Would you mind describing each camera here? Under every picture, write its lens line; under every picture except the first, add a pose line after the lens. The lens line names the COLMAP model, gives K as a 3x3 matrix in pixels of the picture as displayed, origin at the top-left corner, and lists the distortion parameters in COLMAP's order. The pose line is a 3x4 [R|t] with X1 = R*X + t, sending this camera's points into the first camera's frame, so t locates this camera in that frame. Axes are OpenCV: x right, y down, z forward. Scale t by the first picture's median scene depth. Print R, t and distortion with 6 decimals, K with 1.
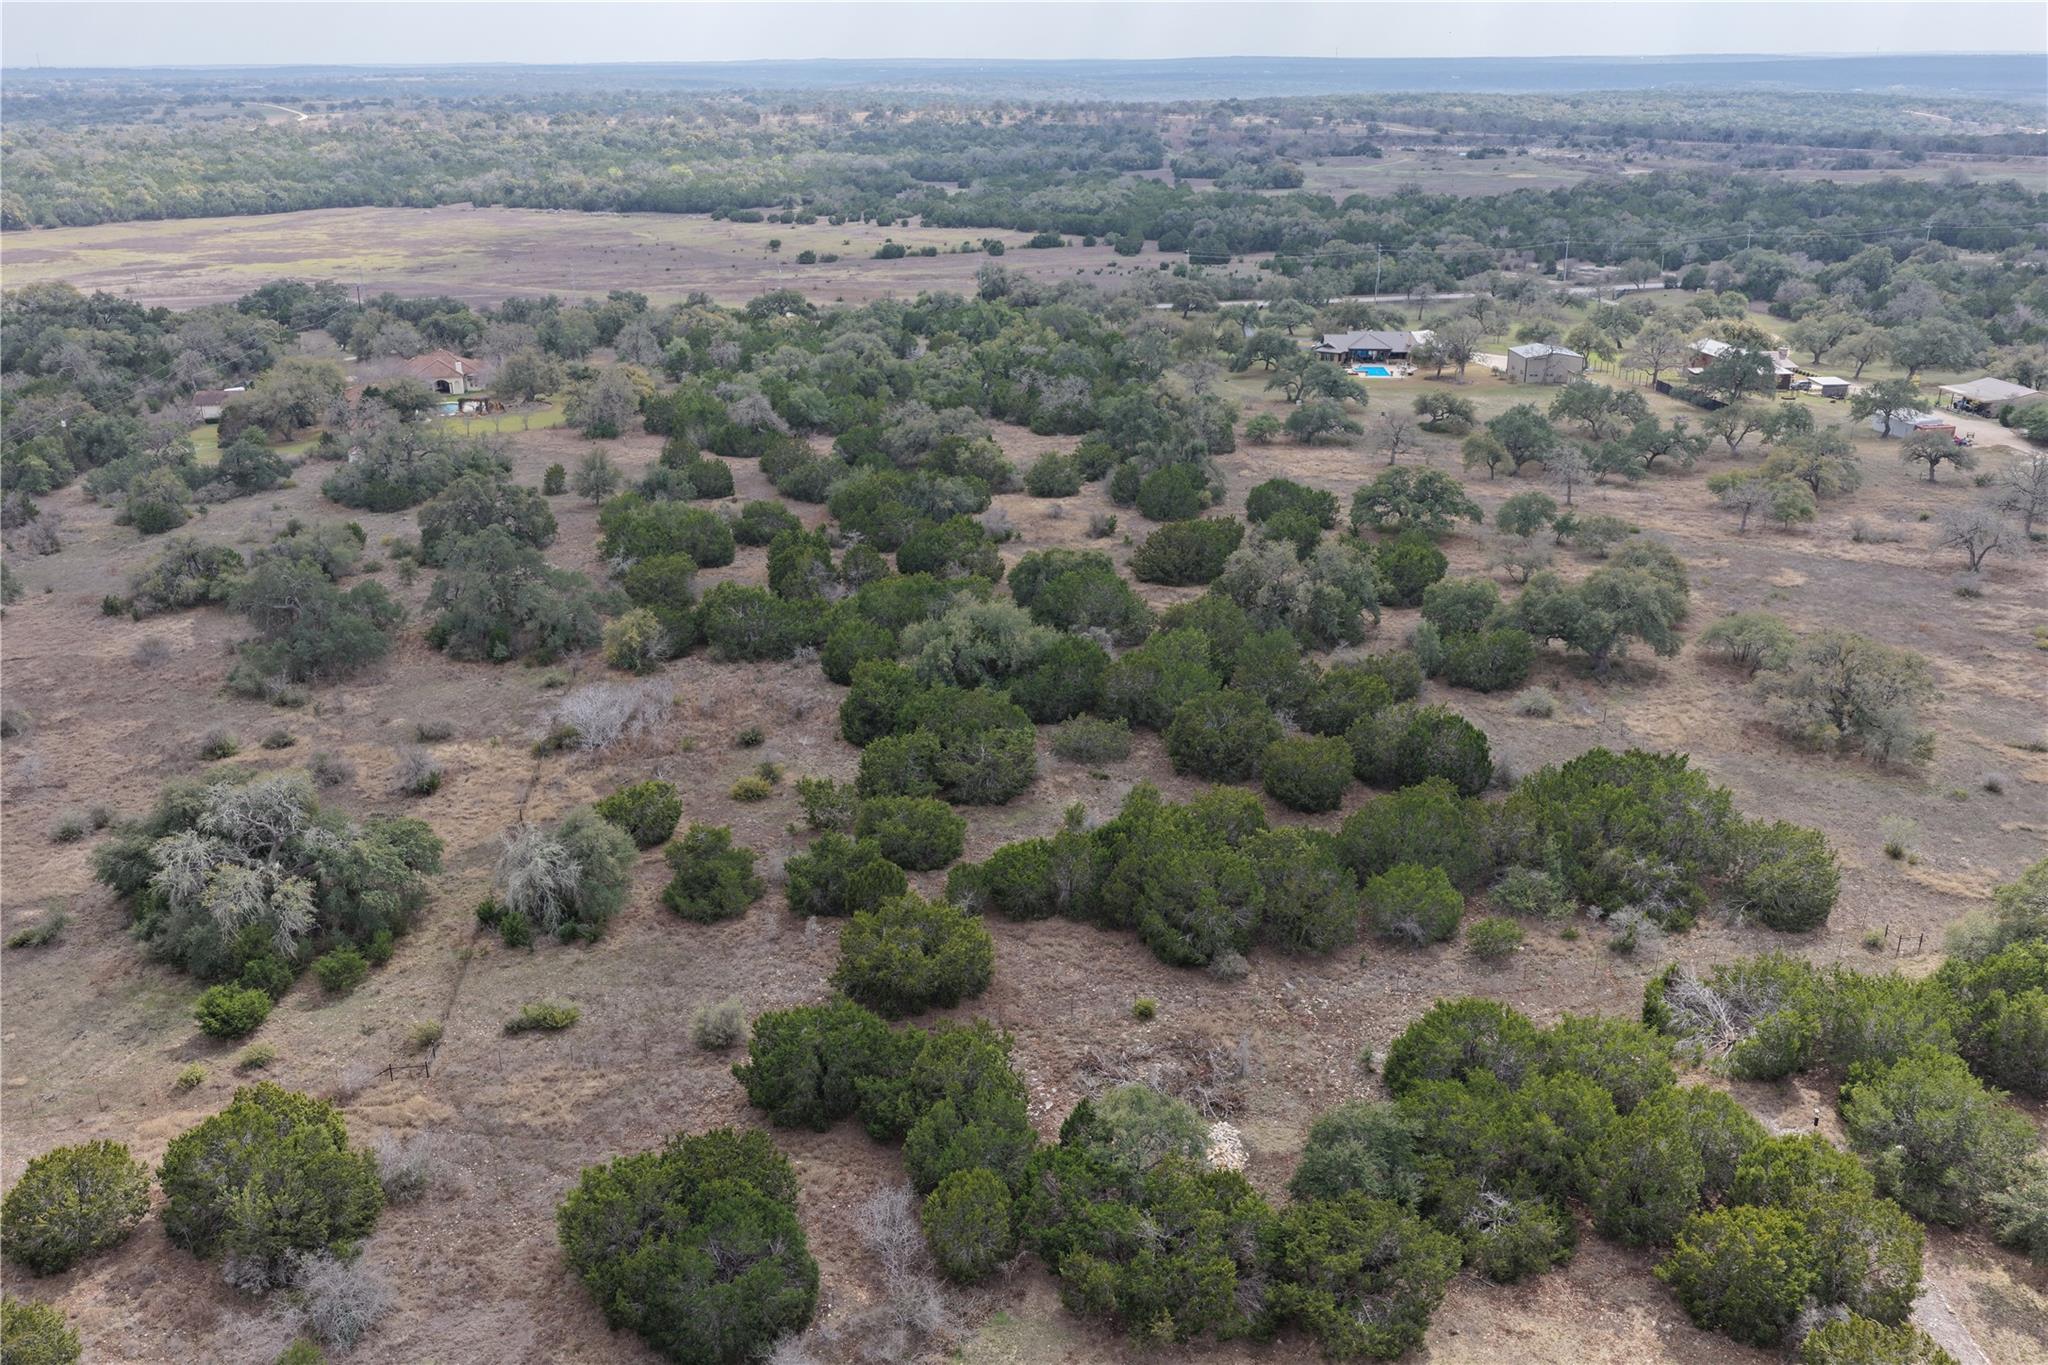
lens RADIAL K [[1706.9, 0, 1033.7], [0, 1706.9, 681.9], [0, 0, 1]] dist [-0.015890, 0.038812]
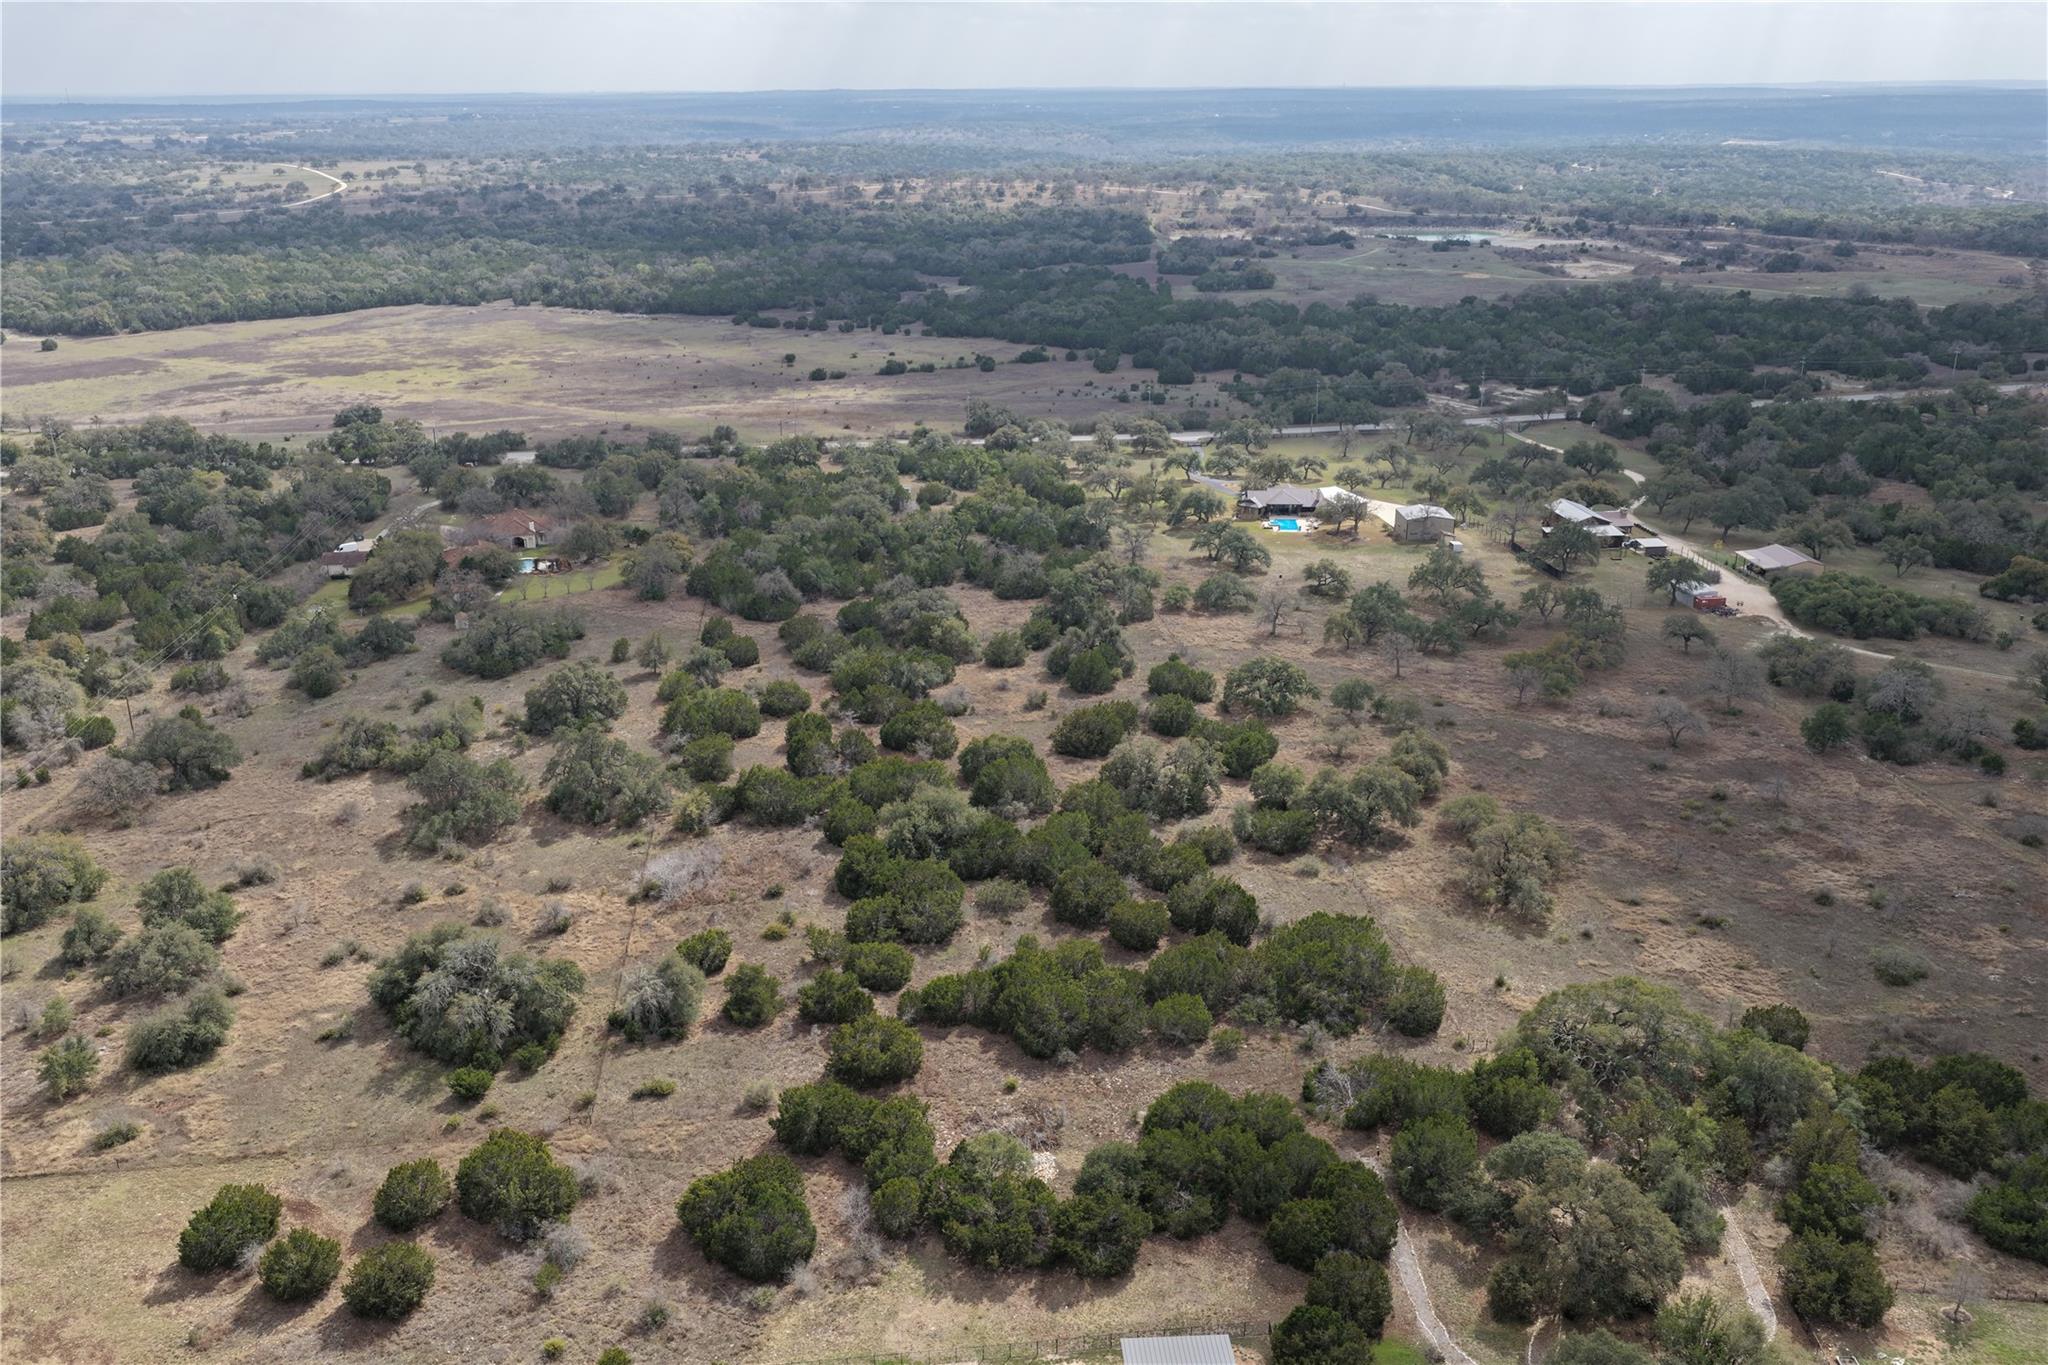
lens RADIAL K [[1704.2, 0, 1028.0], [0, 1704.2, 698.0], [0, 0, 1]] dist [-0.015255, 0.034217]
pose [[0.999942, 0.001231, -0.010656, 0.063059], [-0.001272, 0.999992, -0.003856, -0.117239], [0.010651, 0.003869, 0.999936, -0.436827]]
